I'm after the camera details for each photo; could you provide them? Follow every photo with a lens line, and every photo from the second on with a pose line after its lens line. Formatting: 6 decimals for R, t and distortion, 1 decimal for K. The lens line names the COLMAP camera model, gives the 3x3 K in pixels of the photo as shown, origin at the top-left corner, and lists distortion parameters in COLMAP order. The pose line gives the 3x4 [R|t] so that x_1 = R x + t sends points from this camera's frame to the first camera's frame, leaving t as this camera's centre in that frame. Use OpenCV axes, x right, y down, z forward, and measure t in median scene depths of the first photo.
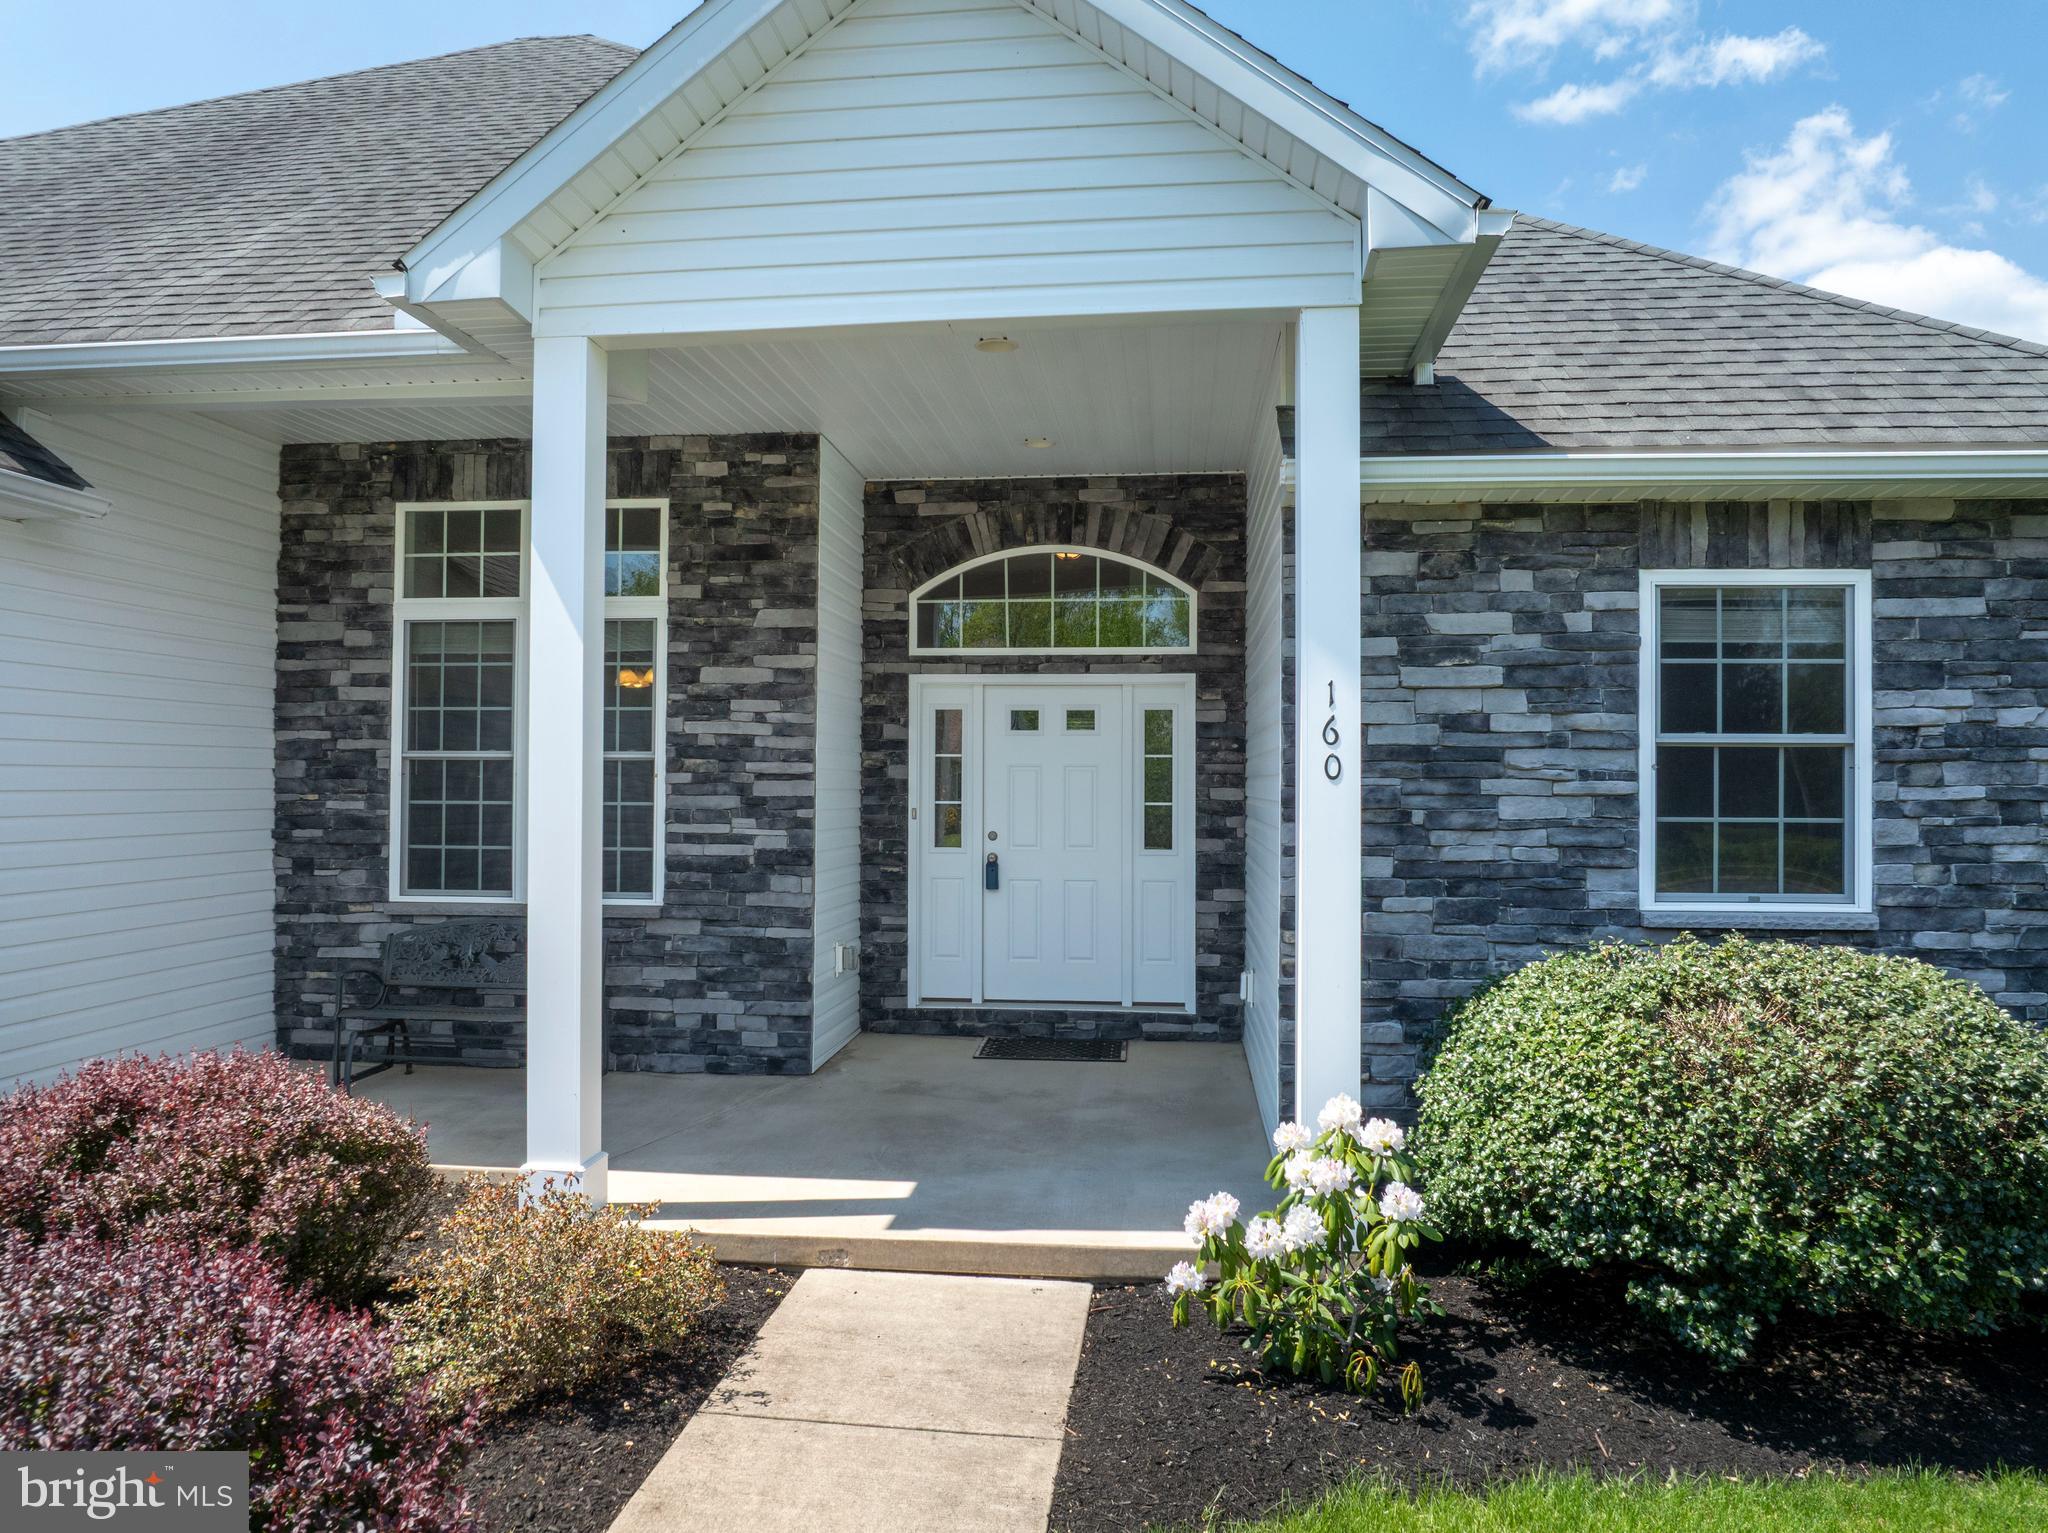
lens RADIAL K [[1438.2, 0, 1024.0], [0, 1438.2, 766.5], [0, 0, 1]] dist [-0.037082, 0.002000]
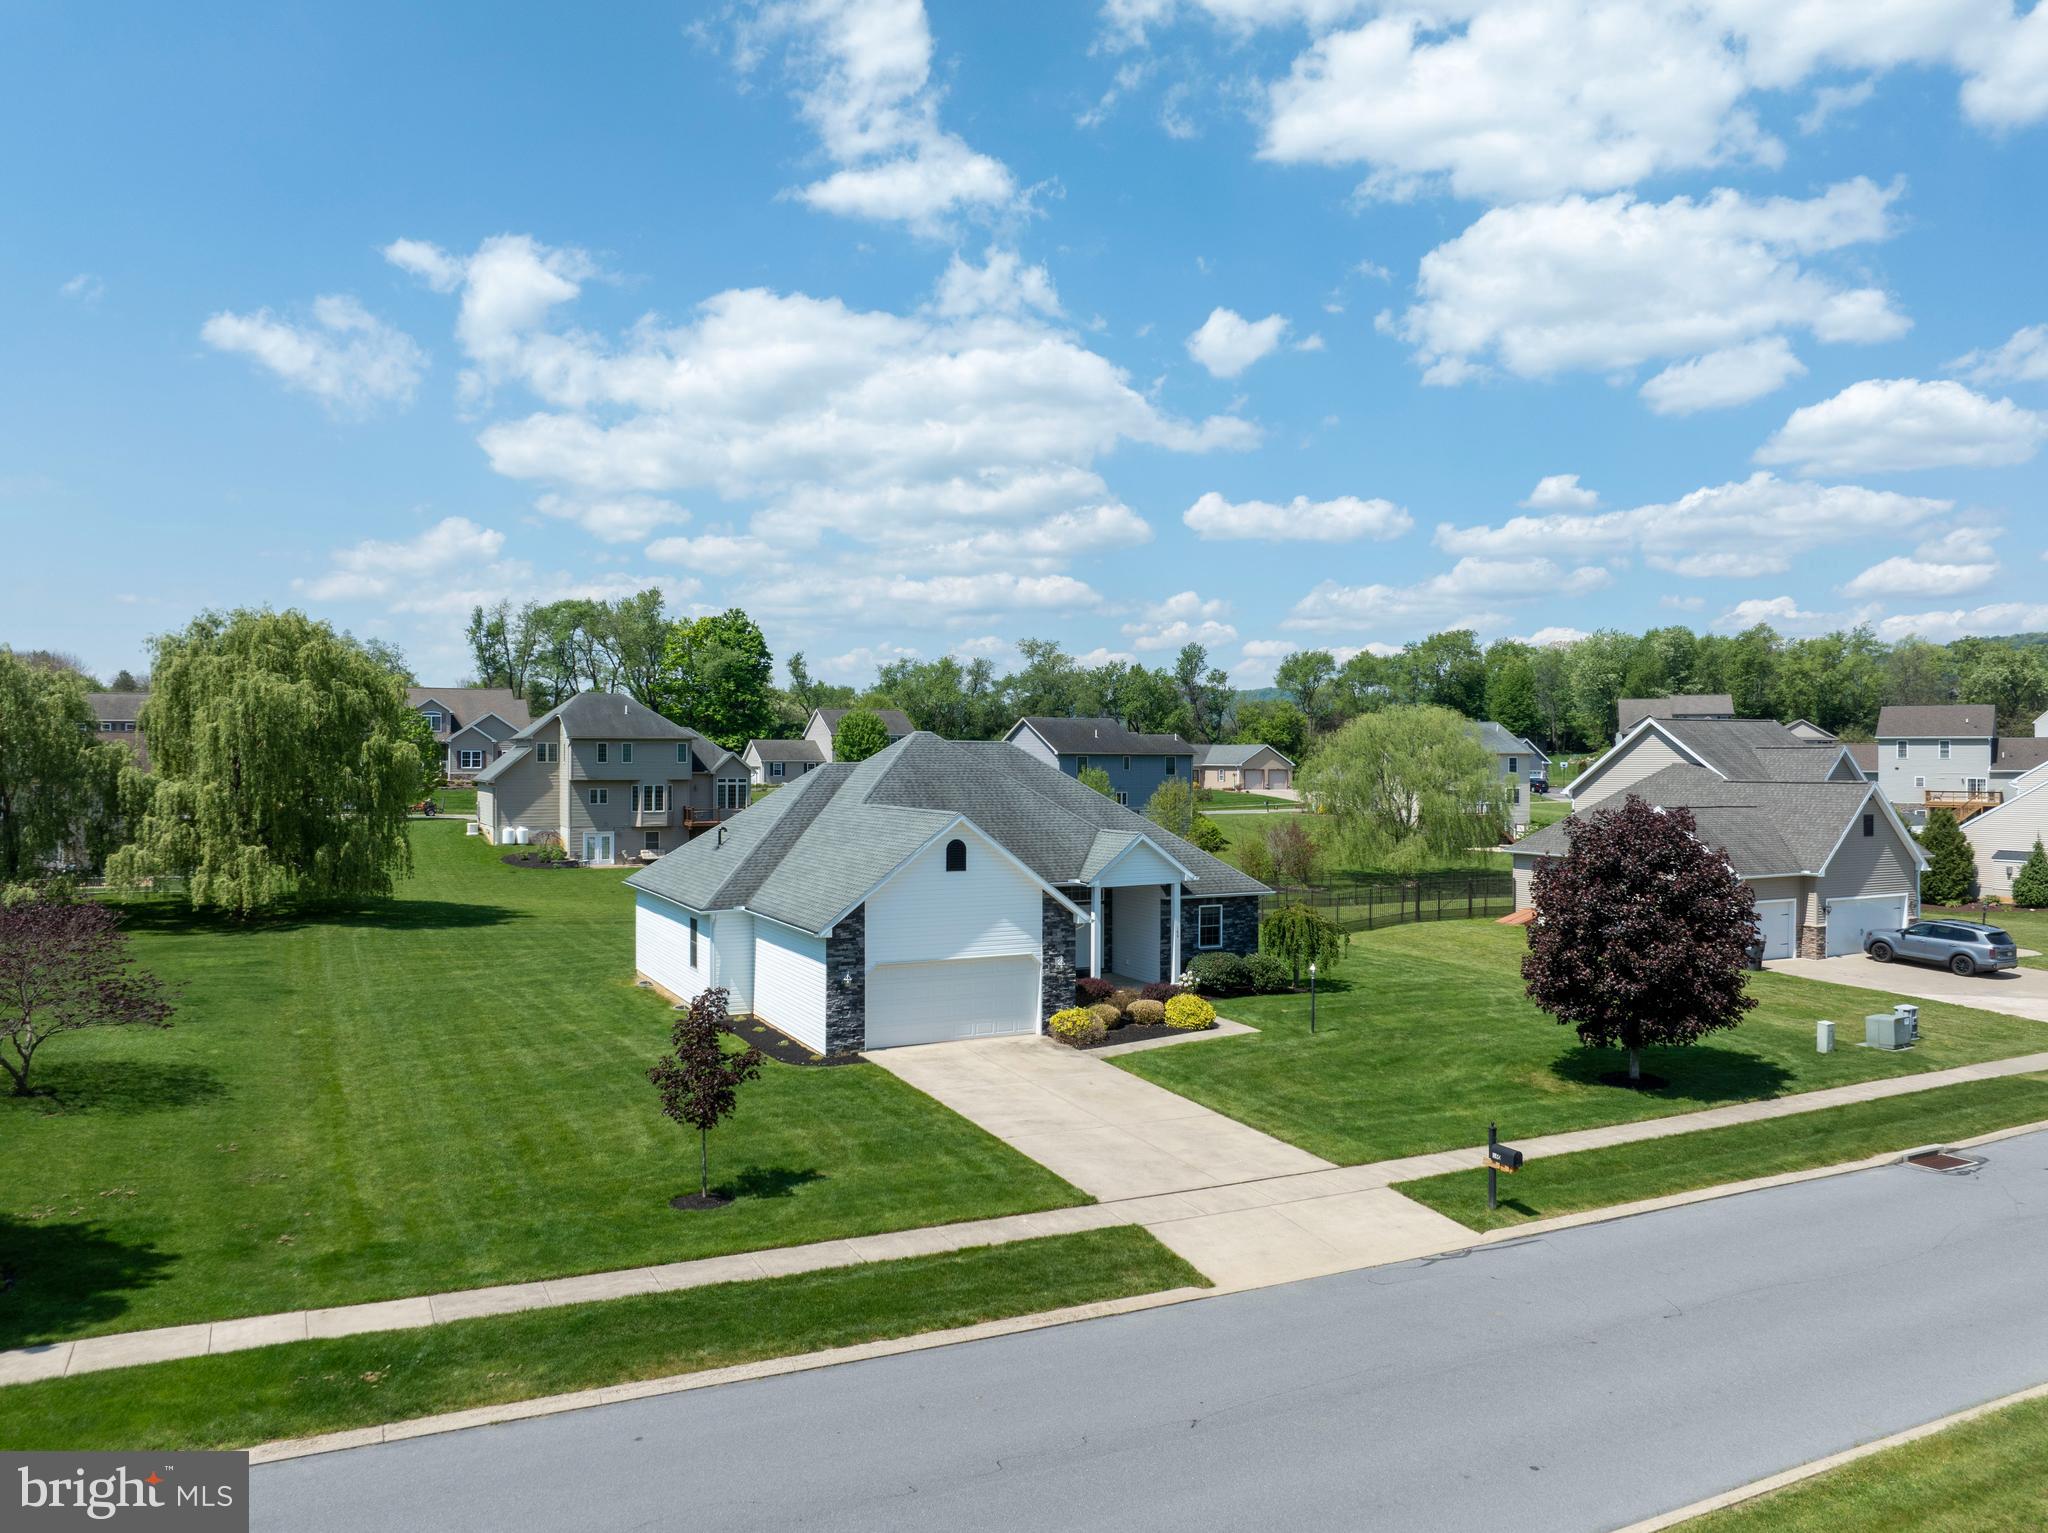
lens RADIAL K [[1435.9, 0, 1024.0], [0, 1435.9, 766.5], [0, 0, 1]] dist [-0.015072, -0.042645]
pose [[0.845304, -0.004696, 0.534265, -4.211263], [-0.006492, 0.999797, 0.019060, -0.955698], [-0.534247, -0.019580, 0.845102, -4.717505]]
